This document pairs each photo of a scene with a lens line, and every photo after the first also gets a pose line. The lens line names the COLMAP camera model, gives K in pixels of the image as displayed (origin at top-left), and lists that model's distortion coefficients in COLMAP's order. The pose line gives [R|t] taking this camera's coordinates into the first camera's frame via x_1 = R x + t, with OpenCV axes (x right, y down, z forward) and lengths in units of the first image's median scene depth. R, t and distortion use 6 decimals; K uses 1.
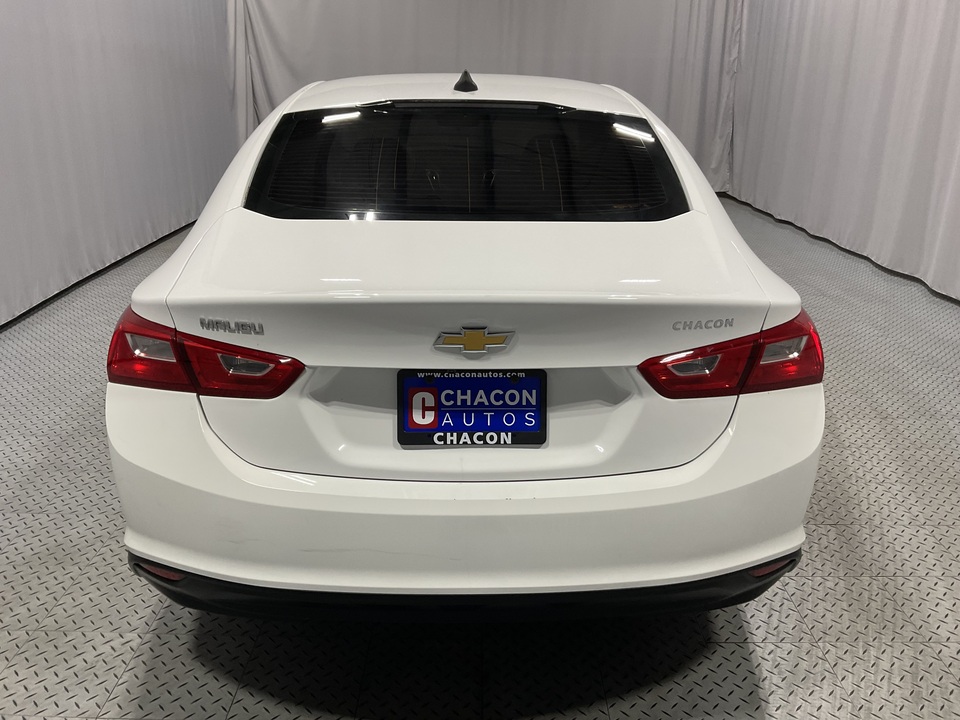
lens RADIAL K [[801.4, 0, 480.0], [0, 801.4, 360.0], [0, 0, 1]] dist [0.095189, -0.161961]
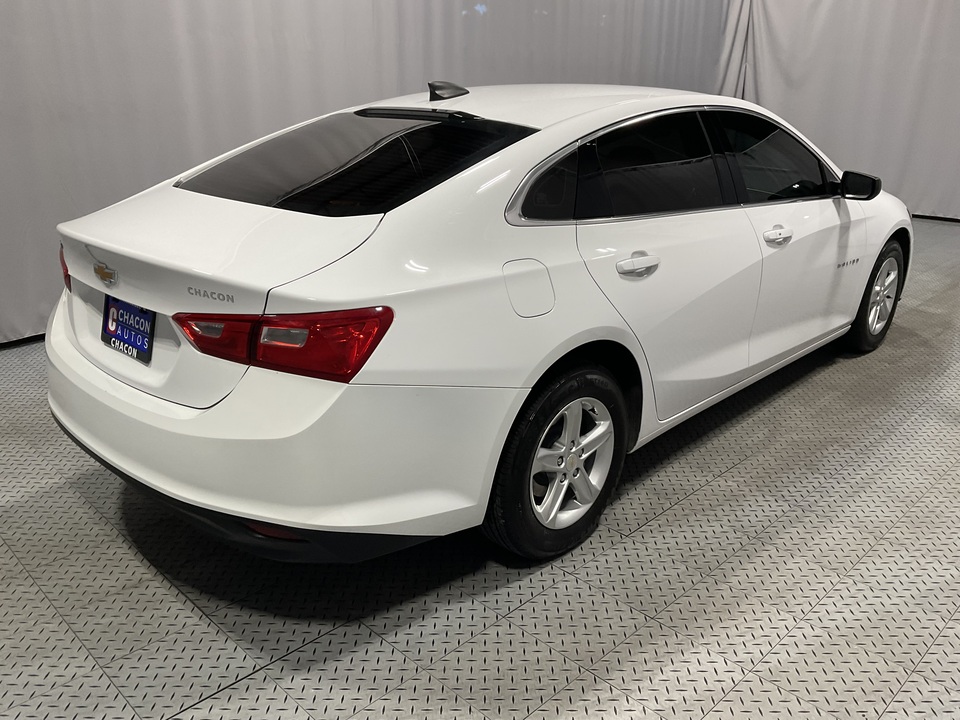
lens RADIAL K [[801.4, 0, 480.0], [0, 801.4, 360.0], [0, 0, 1]] dist [0.095189, -0.161961]
pose [[0.683327, 0.224357, -0.694786, 1.388601], [-0.230984, 0.969168, 0.085784, -0.143776], [0.692611, 0.101866, 0.714082, 0.422988]]
